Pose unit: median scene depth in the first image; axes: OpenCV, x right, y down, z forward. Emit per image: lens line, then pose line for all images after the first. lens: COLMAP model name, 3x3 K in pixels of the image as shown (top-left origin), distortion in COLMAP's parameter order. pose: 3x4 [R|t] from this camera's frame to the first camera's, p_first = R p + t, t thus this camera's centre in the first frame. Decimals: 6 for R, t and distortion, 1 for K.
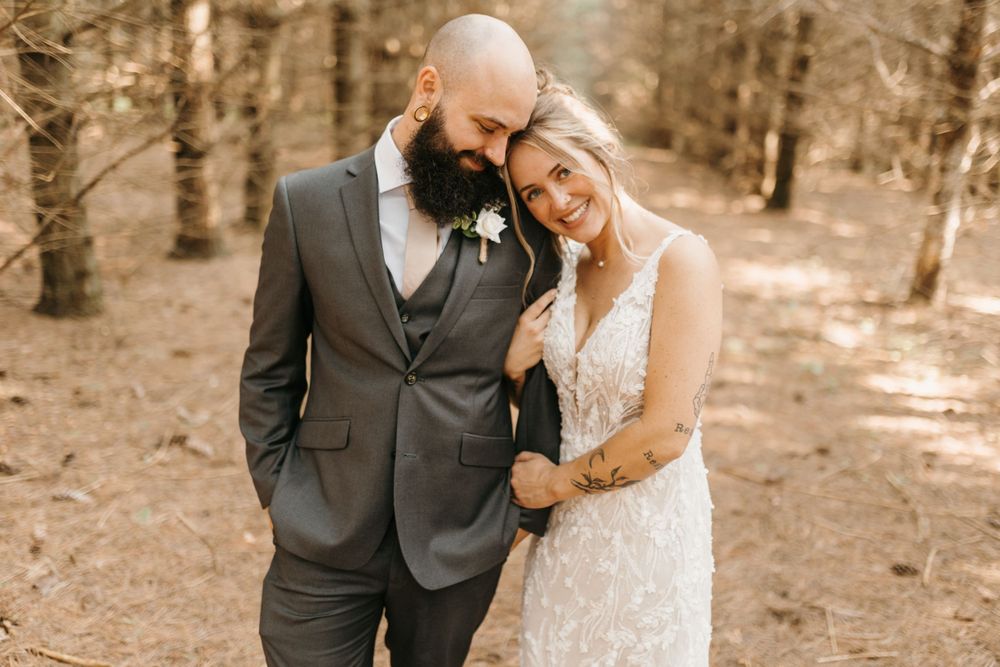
lens RADIAL K [[944.3, 0, 503.2], [0, 944.3, 323.2], [0, 0, 1]] dist [0.000066, 0.000000]
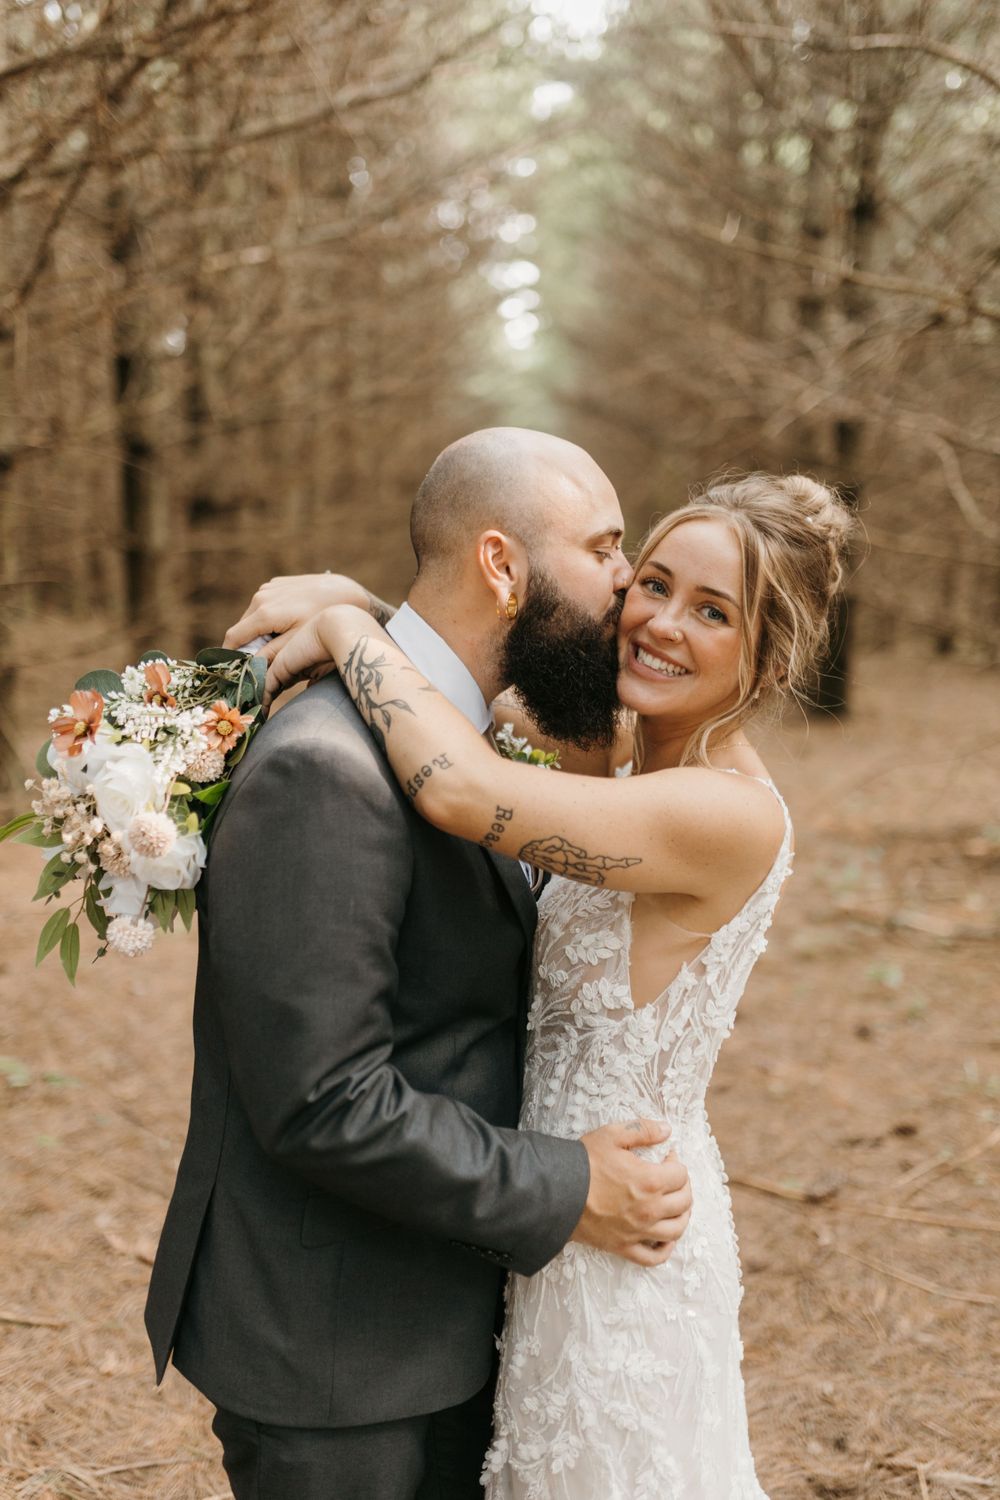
lens RADIAL K [[1416.5, 0, 529.4], [0, 1416.5, 753.5], [0, 0, 1]] dist [0.000066, 0.000000]
pose [[0.997064, -0.041939, 0.064066, 0.078036], [0.048700, 0.992967, -0.107908, -0.013313], [-0.059090, 0.110712, 0.992094, 0.160469]]
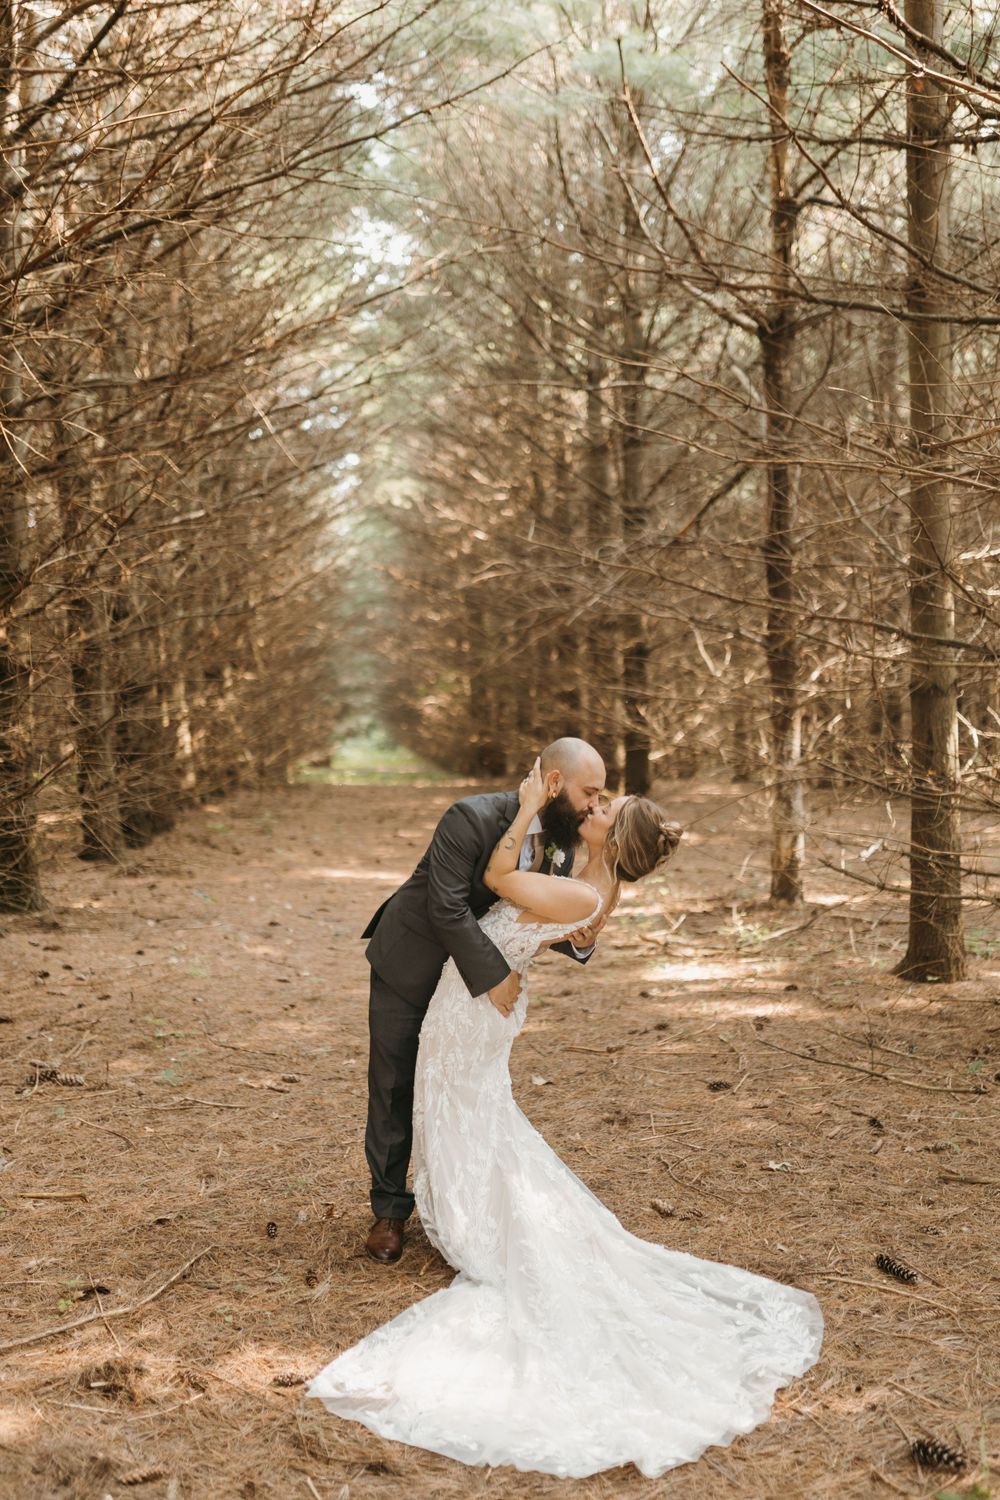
lens RADIAL K [[1416.5, 0, 501.9], [0, 1416.5, 756.1], [0, 0, 1]] dist [0.000066, 0.000000]
pose [[0.981068, -0.094838, 0.168854, -0.086066], [0.127511, 0.972556, -0.194617, 0.152280], [-0.145763, 0.212463, 0.966236, -0.665208]]
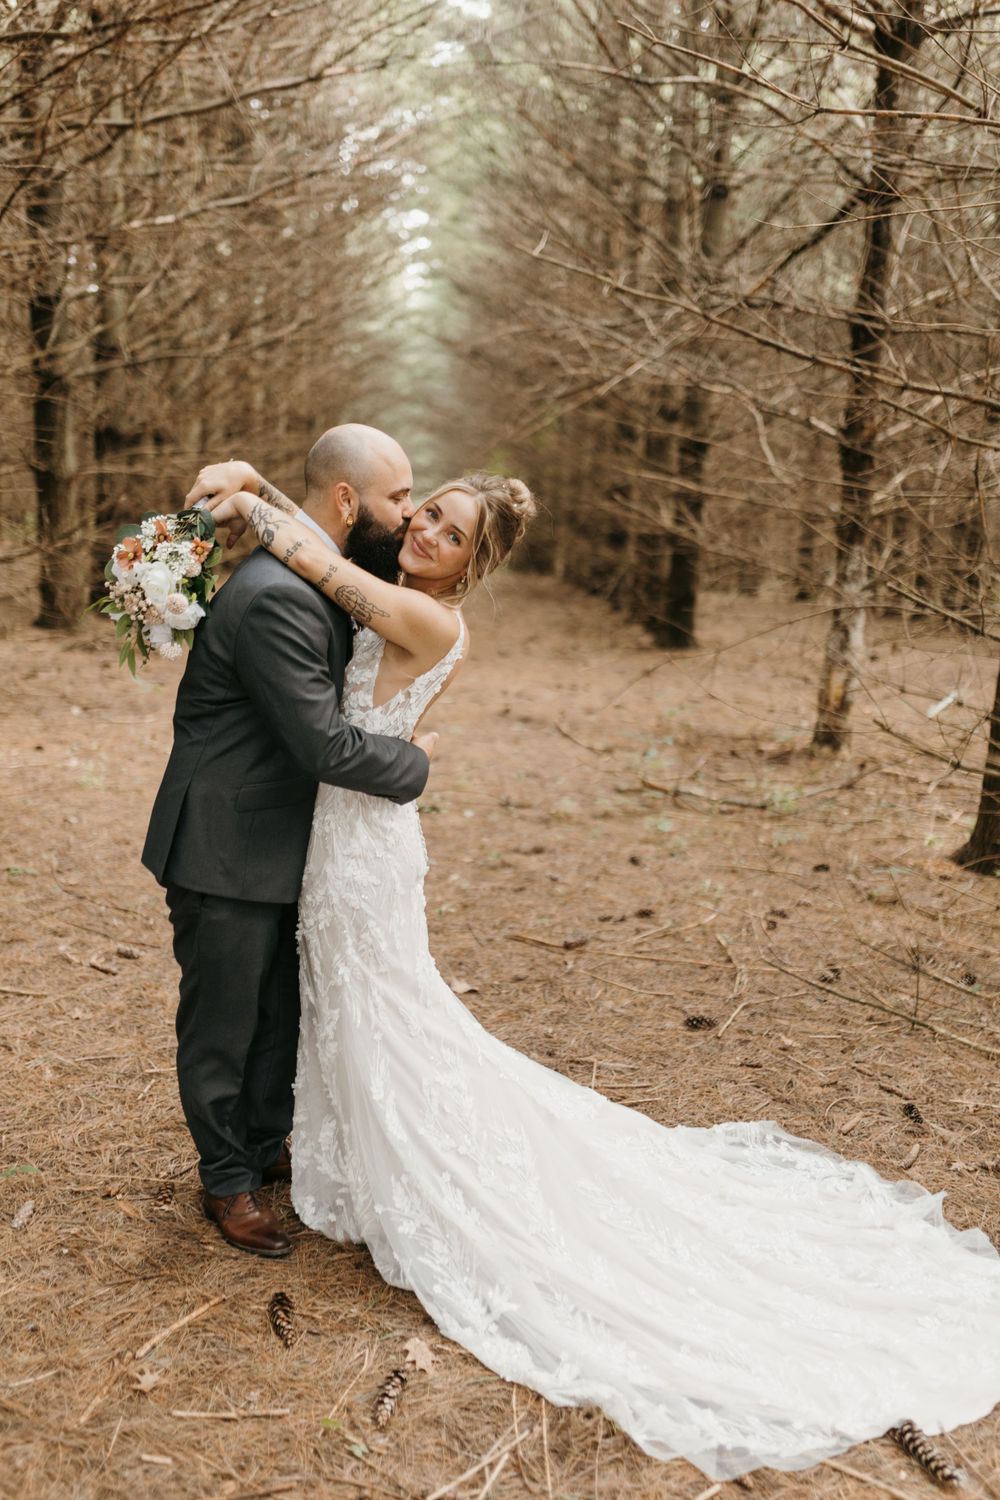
lens RADIAL K [[1416.5, 0, 520.1], [0, 1416.5, 728.3], [0, 0, 1]] dist [0.000066, 0.000000]
pose [[0.990655, -0.028915, 0.133291, 0.092891], [0.039284, 0.996346, -0.075832, 0.078572], [-0.130612, 0.080359, 0.988172, -0.227895]]
